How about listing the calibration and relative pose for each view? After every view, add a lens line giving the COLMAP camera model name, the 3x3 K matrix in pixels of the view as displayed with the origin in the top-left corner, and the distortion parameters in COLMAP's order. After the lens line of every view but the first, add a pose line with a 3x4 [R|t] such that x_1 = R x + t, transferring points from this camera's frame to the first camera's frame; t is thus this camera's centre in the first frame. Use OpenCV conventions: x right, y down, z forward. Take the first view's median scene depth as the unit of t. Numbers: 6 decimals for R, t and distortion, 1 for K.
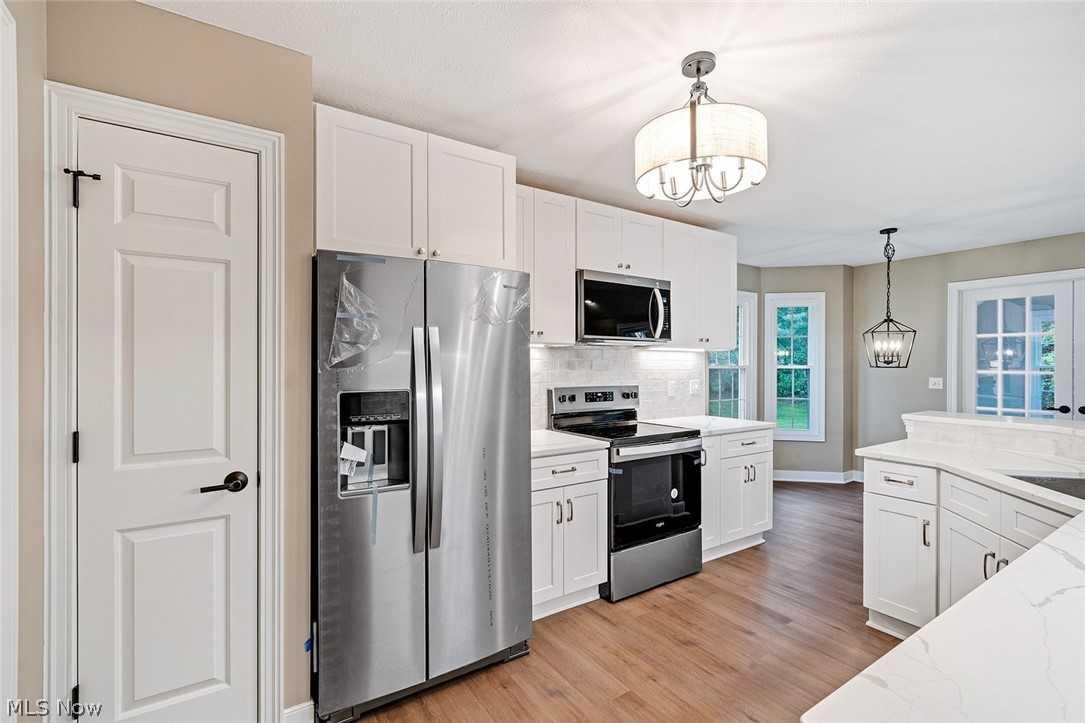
lens RADIAL K [[489.5, 0, 539.6], [0, 489.5, 363.5], [0, 0, 1]] dist [-0.002129, 0.000831]
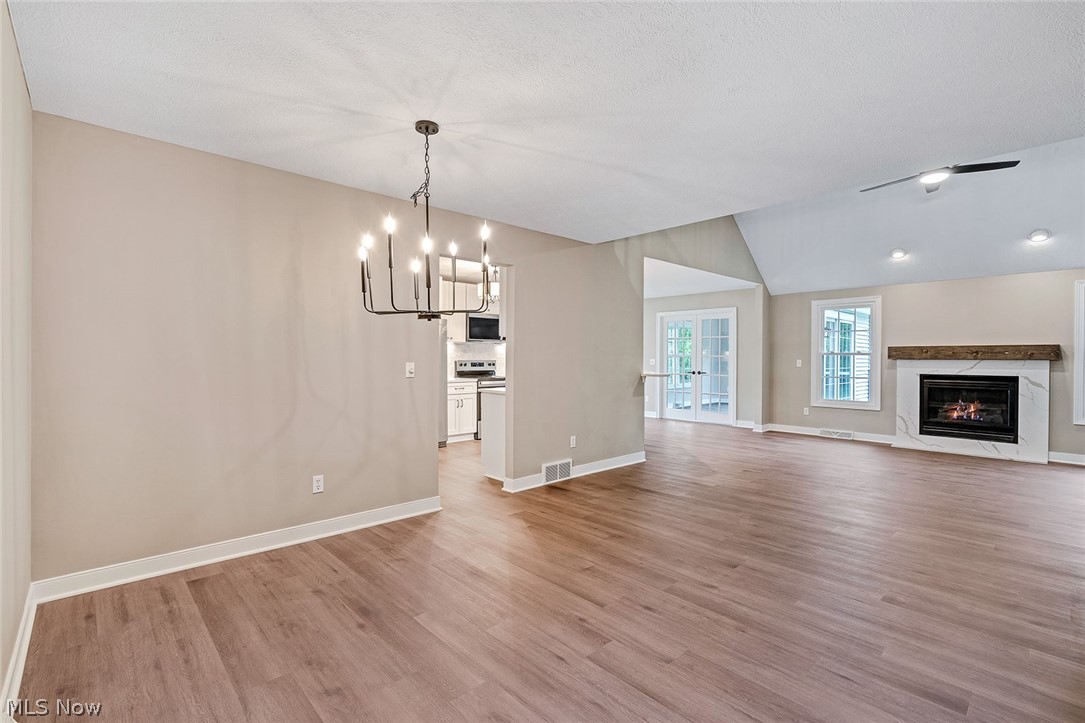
lens RADIAL K [[492.7, 0, 540.9], [0, 492.7, 360.3], [0, 0, 1]] dist [-0.002876, 0.000766]
pose [[0.986621, 0.001315, 0.163026, 0.051155], [-0.002700, 0.999962, 0.008272, 0.037126], [-0.163009, -0.008602, 0.986587, -1.878679]]
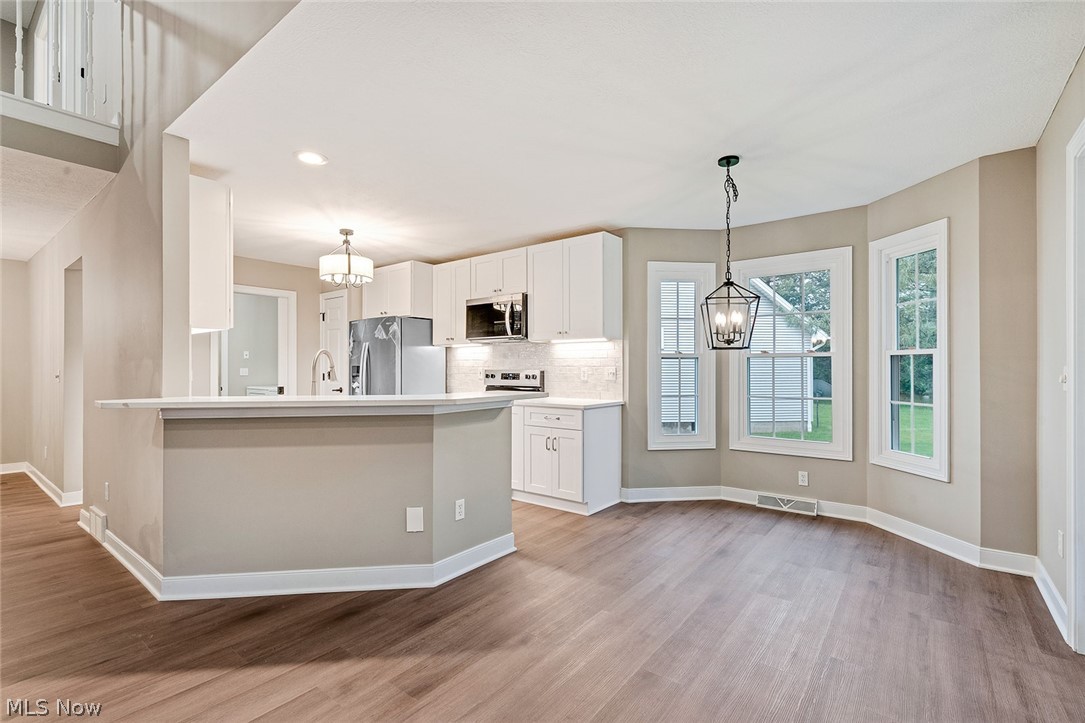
lens RADIAL K [[495.3, 0, 540.4], [0, 495.3, 368.1], [0, 0, 1]] dist [-0.012957, 0.000129]
pose [[0.316744, -0.001446, -0.948510, 2.177863], [0.003210, 0.999995, -0.000452, 0.059346], [0.948506, -0.002901, 0.316747, 0.828773]]
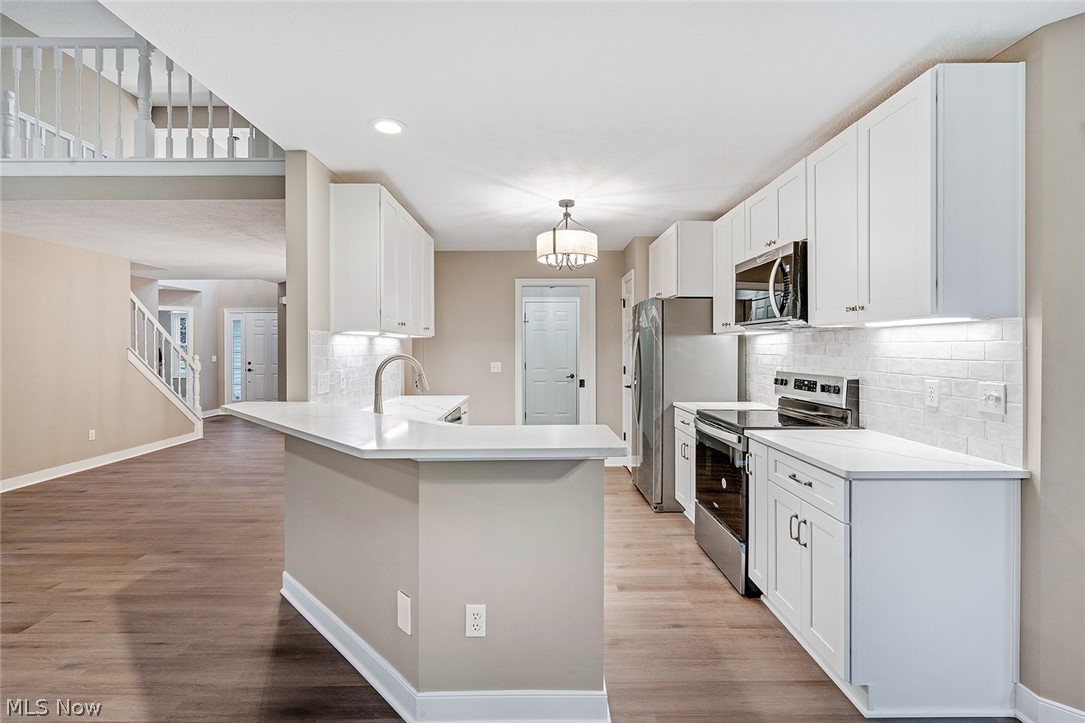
lens RADIAL K [[495.3, 0, 539.3], [0, 495.3, 350.3], [0, 0, 1]] dist [-0.003650, -0.000446]
pose [[-0.545526, 0.003112, -0.838088, 1.553977], [0.002018, 0.999995, 0.002400, 0.002032], [0.838091, -0.000382, -0.545530, 1.483768]]
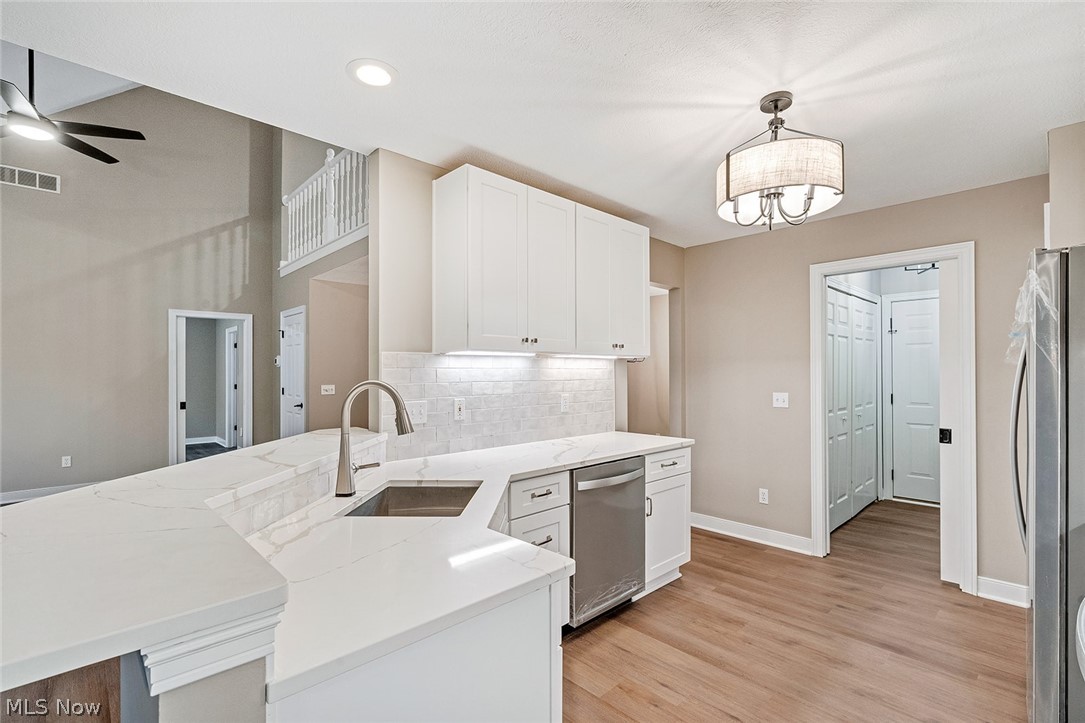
lens RADIAL K [[490.9, 0, 539.2], [0, 490.9, 368.6], [0, 0, 1]] dist [-0.003028, 0.001335]
pose [[-0.984632, -0.000951, -0.174638, 0.759911], [0.000618, 0.999960, -0.008930, 0.000207], [0.174640, -0.008900, -0.984592, 1.448661]]
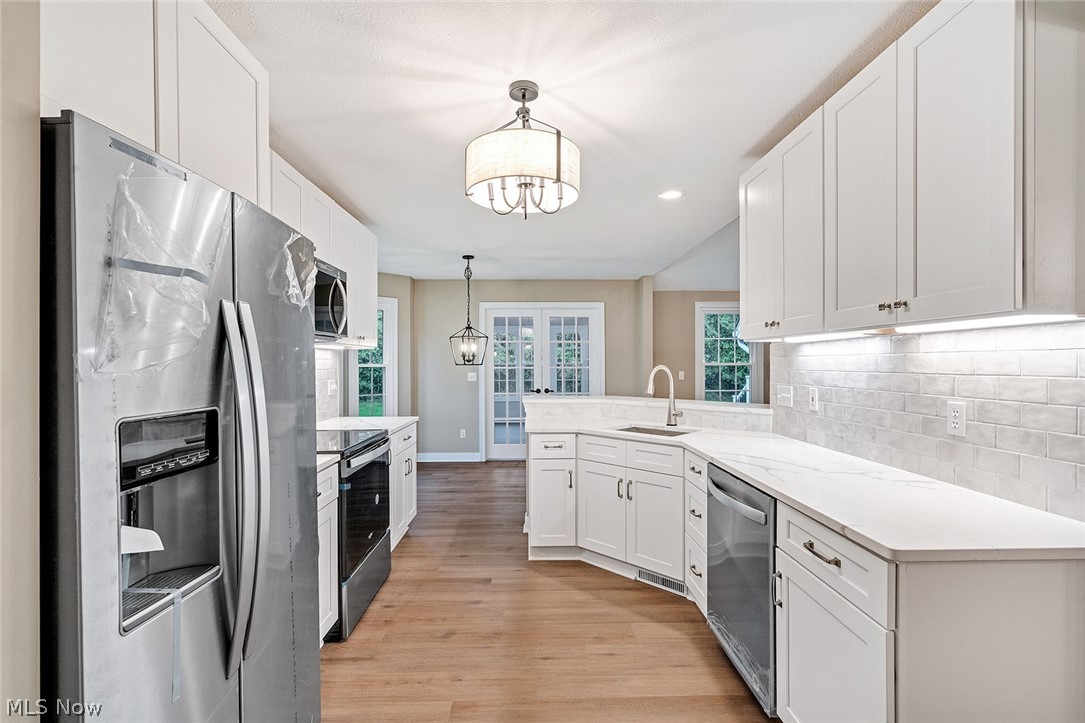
lens RADIAL K [[489.5, 0, 539.6], [0, 489.5, 363.5], [0, 0, 1]] dist [-0.002129, 0.000831]
pose [[0.533283, -0.004802, 0.845923, -0.432519], [0.003381, 0.999988, 0.003545, 0.000543], [-0.845930, 0.000970, 0.533293, 0.276817]]
